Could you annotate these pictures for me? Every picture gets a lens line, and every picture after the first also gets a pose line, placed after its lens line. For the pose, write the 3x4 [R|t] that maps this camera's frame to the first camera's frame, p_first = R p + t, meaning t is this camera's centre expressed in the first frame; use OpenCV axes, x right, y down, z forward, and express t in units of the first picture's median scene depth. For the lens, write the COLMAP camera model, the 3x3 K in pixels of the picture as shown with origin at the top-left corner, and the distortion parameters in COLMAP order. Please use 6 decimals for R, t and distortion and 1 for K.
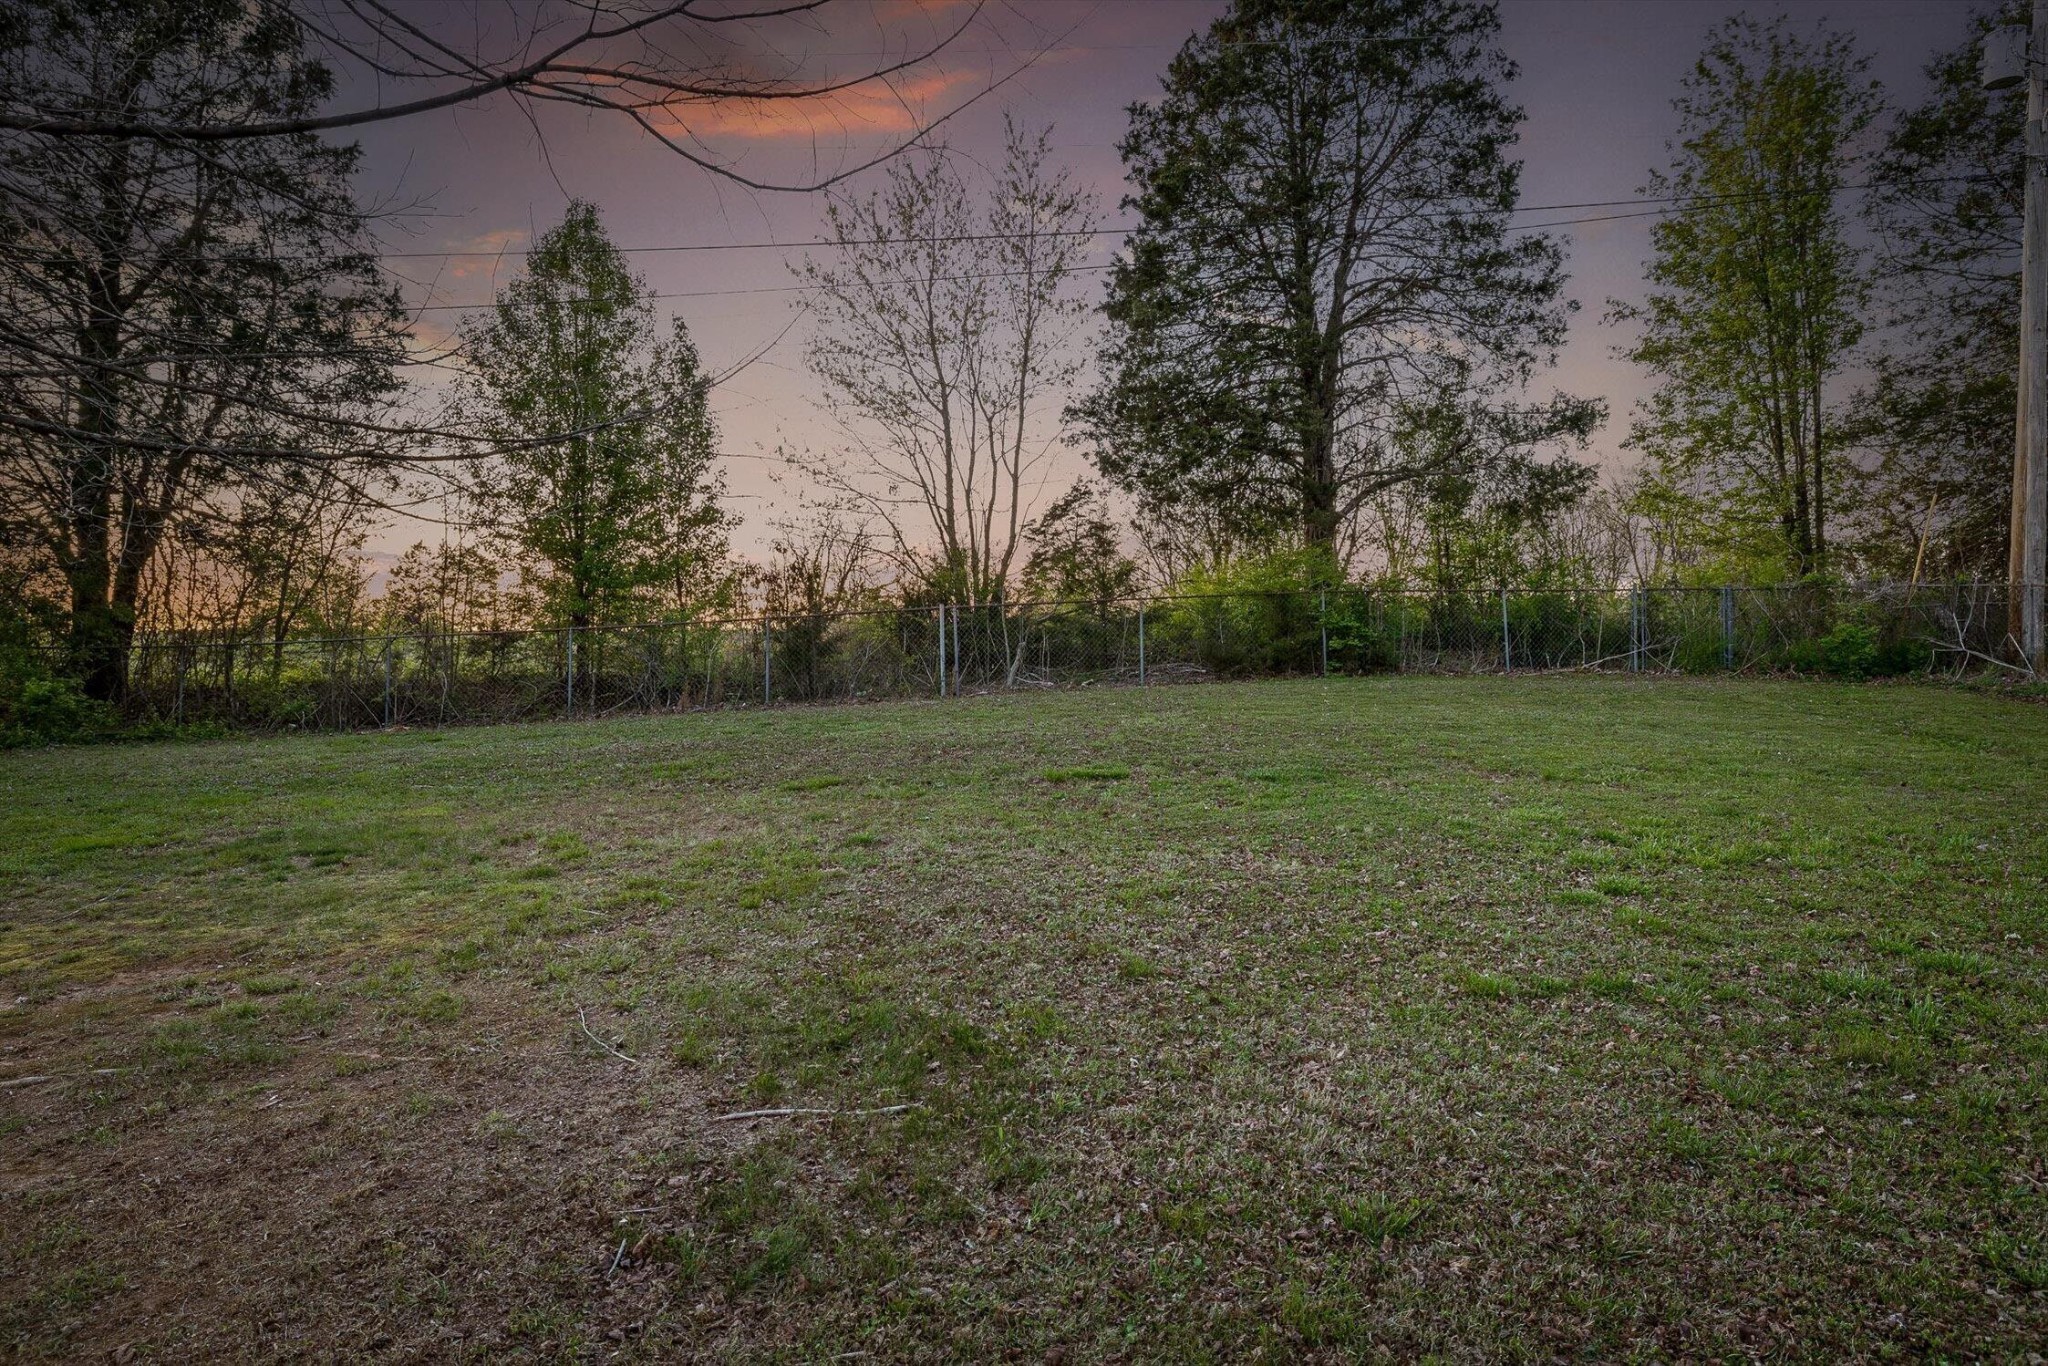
lens RADIAL K [[1103.3, 0, 1003.7], [0, 1103.3, 689.2], [0, 0, 1]] dist [-0.004422, 0.000150]
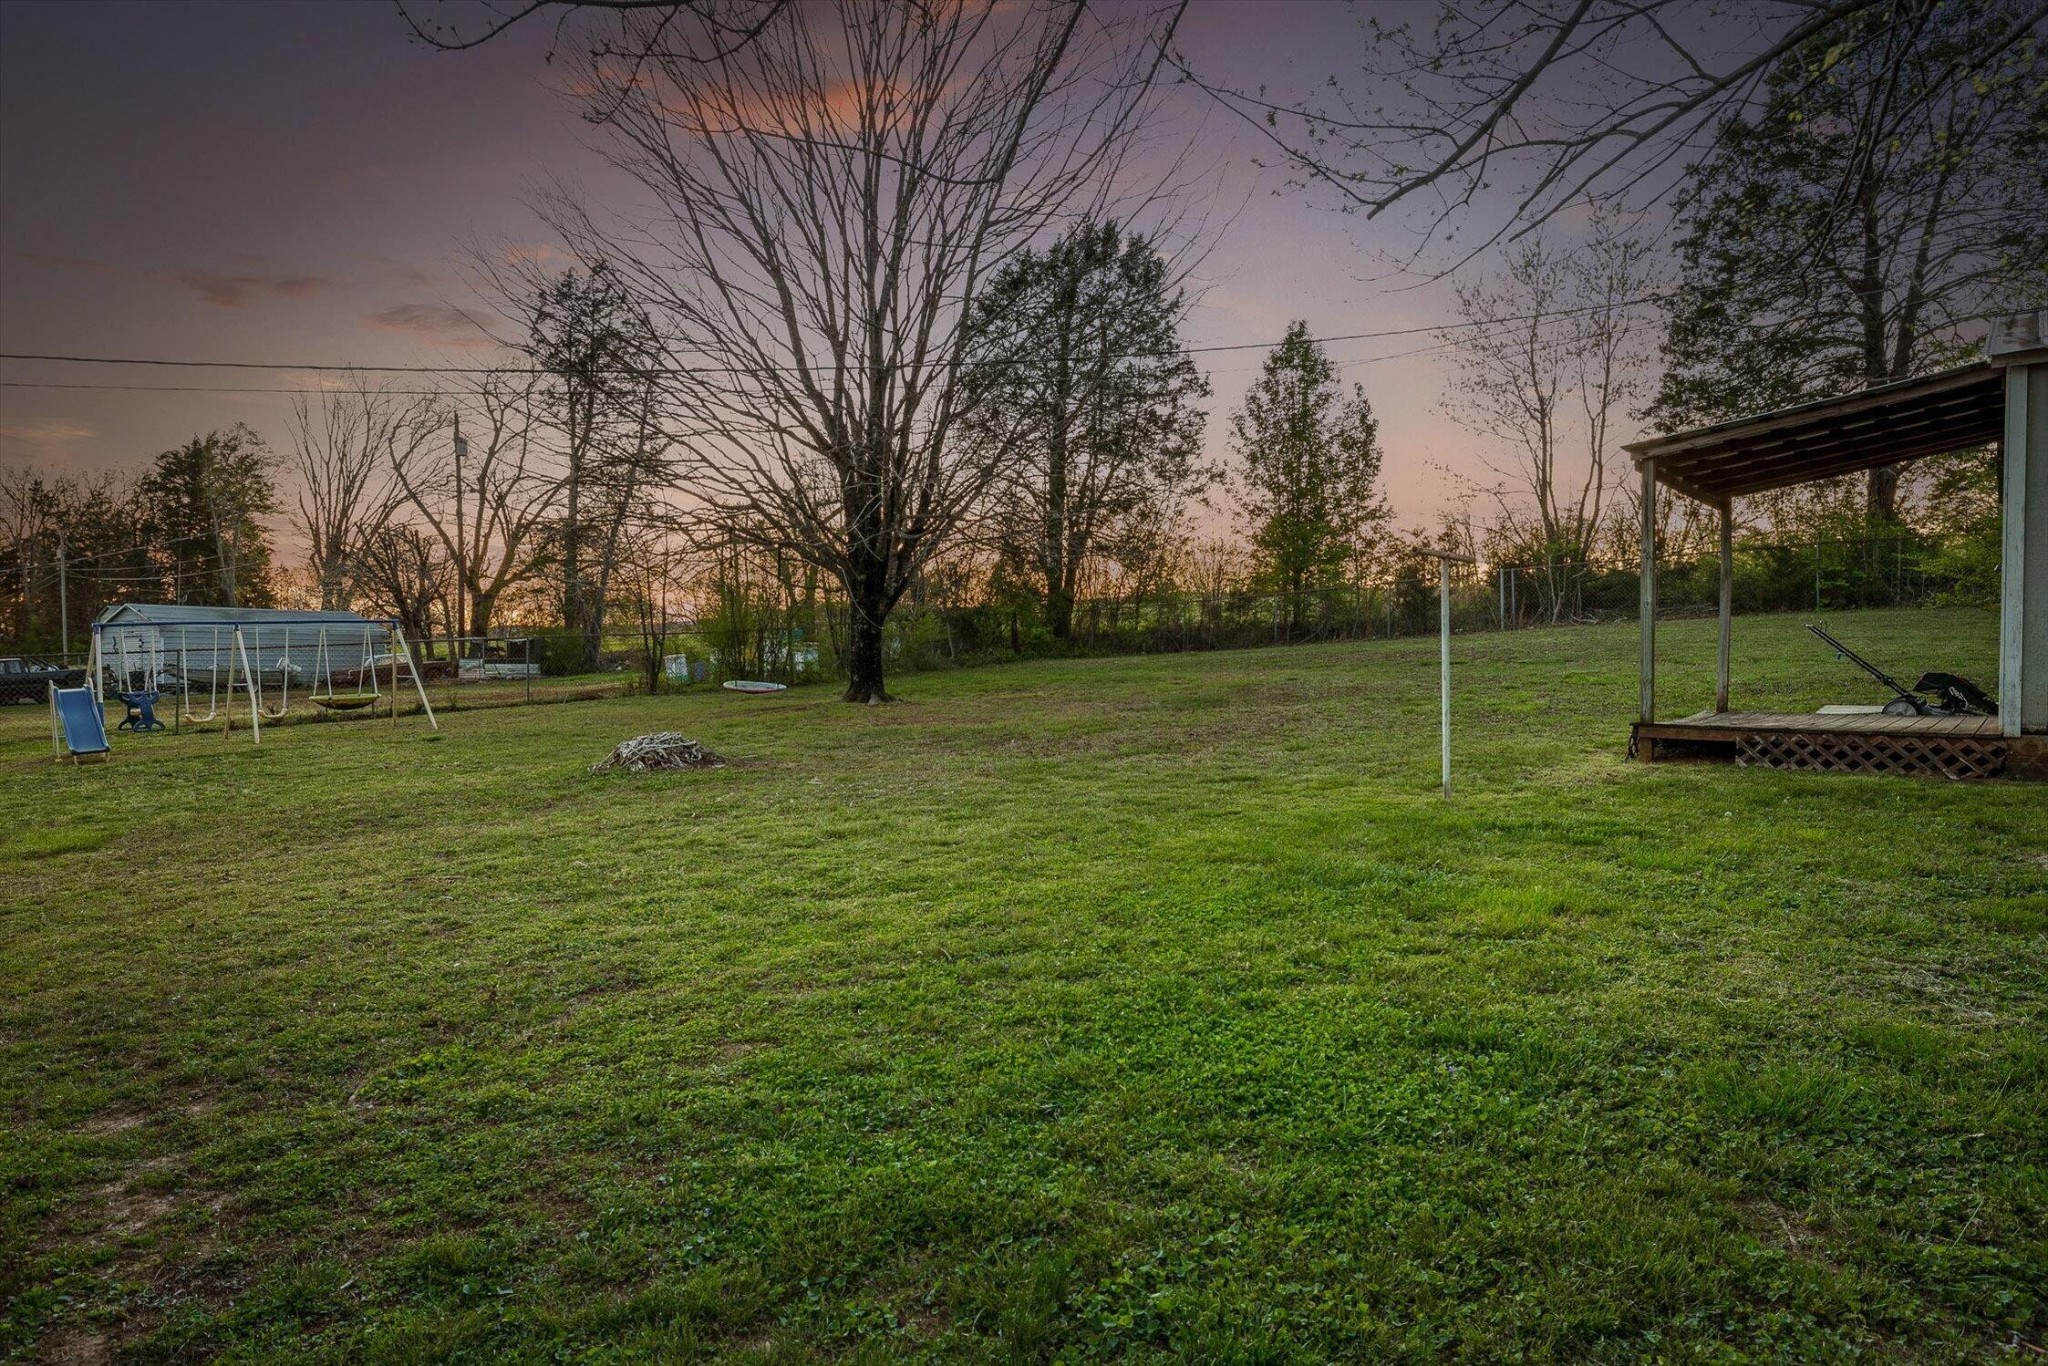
lens RADIAL K [[1235.5, 0, 1025.9], [0, 1235.5, 684.8], [0, 0, 1]] dist [-0.007600, 0.002145]
pose [[0.756622, 0.014543, -0.653690, 0.467908], [0.004574, 0.999610, 0.027533, 0.025847], [0.653836, -0.023822, 0.756261, -0.576089]]
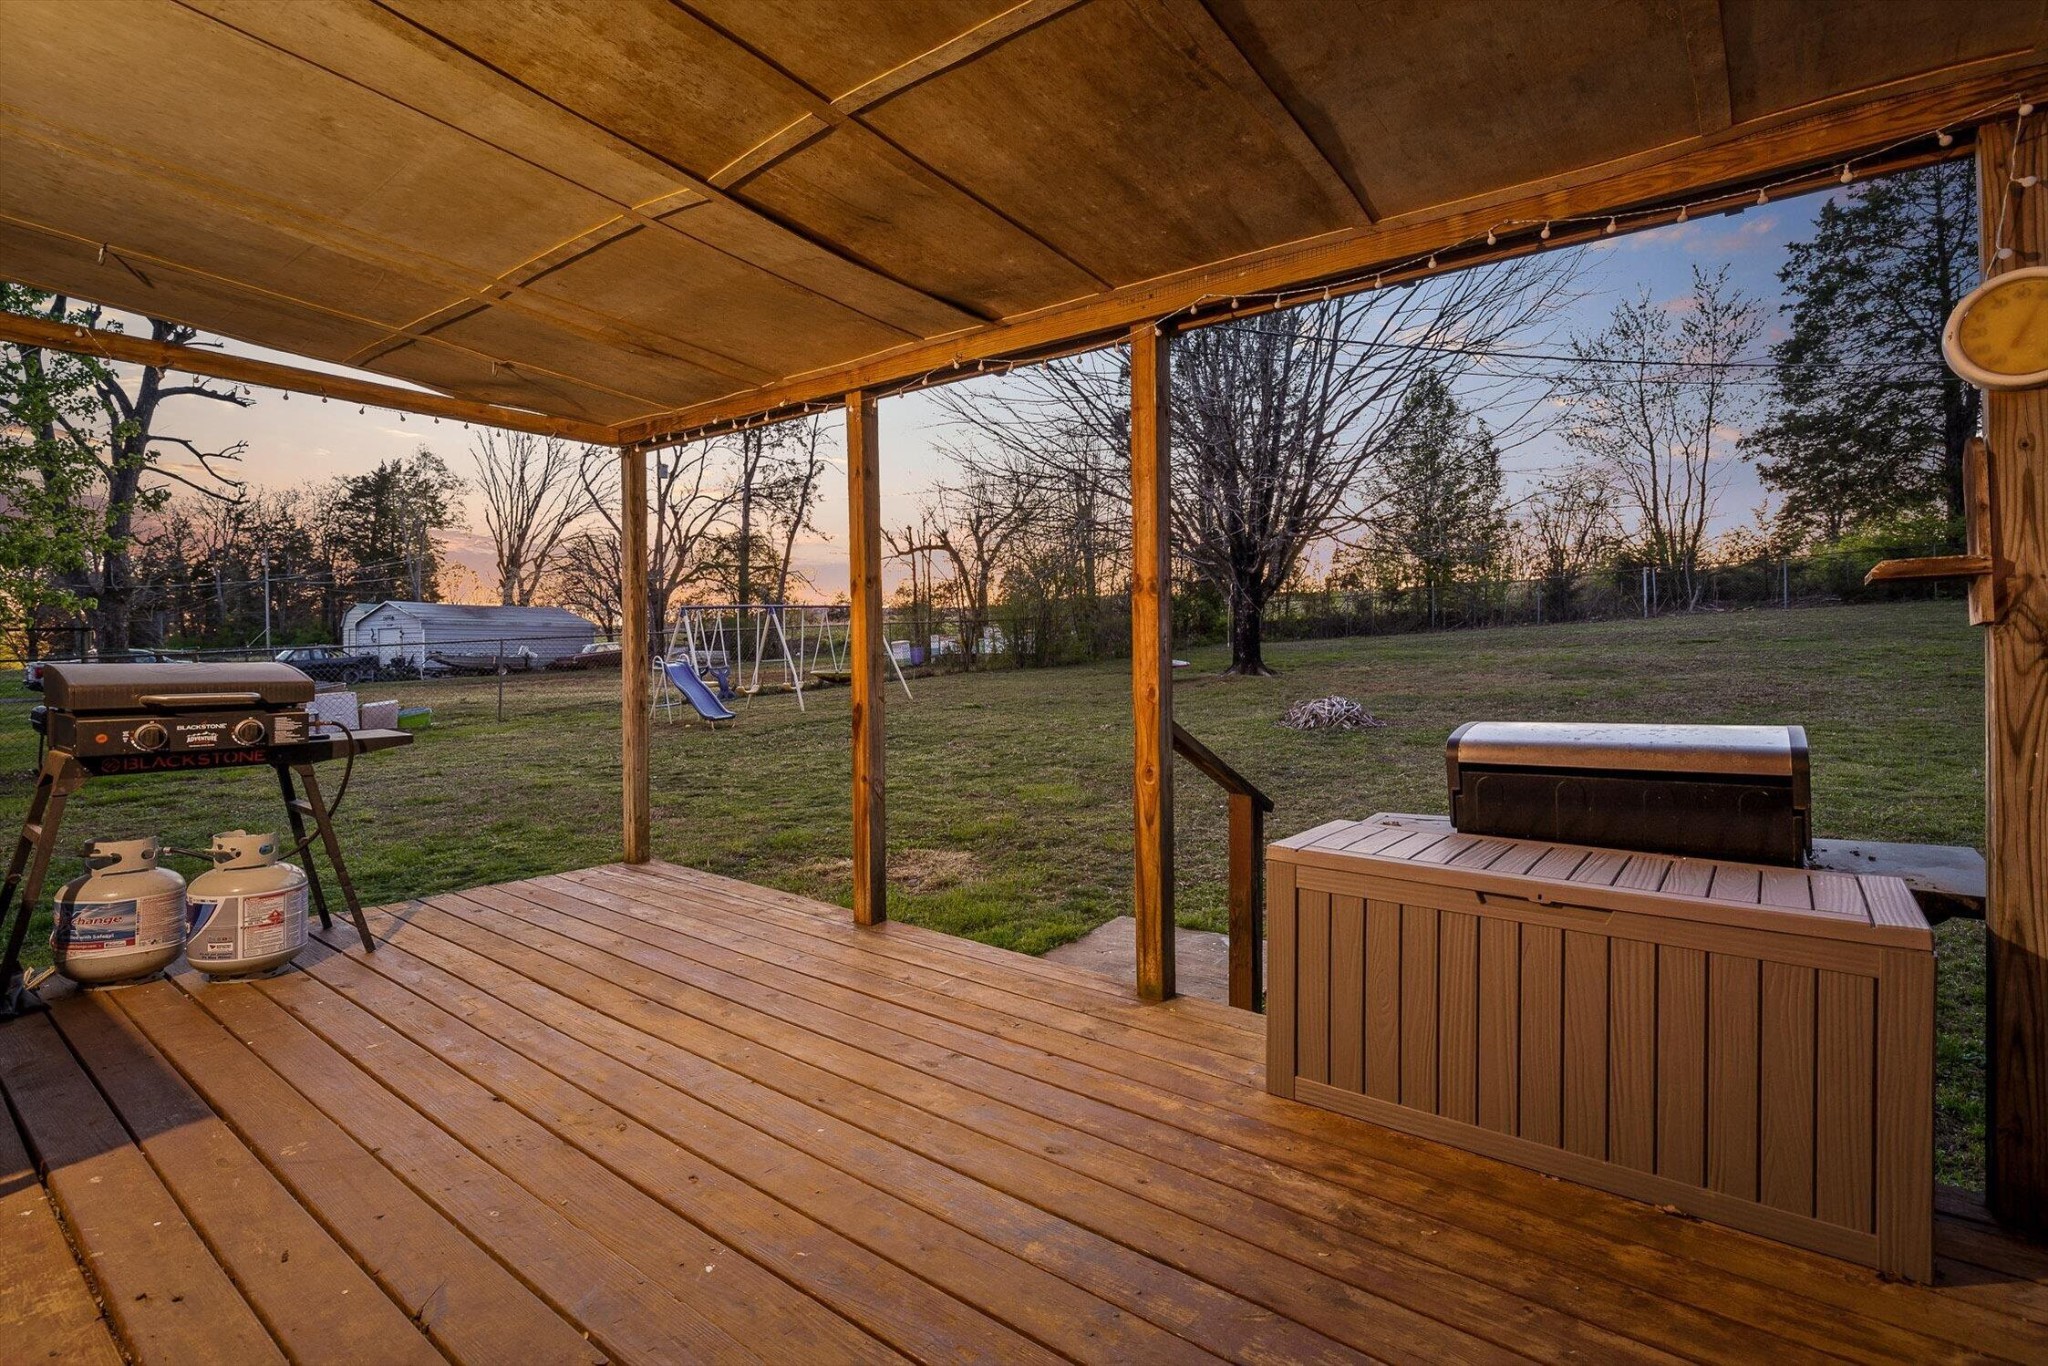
lens RADIAL K [[983.6, 0, 1014.2], [0, 983.6, 650.8], [0, 0, 1]] dist [-0.007628, 0.002104]
pose [[0.783906, -0.000415, -0.620880, 0.114277], [0.007282, 0.999937, 0.008526, 0.033806], [0.620837, -0.011204, 0.783860, -0.788078]]
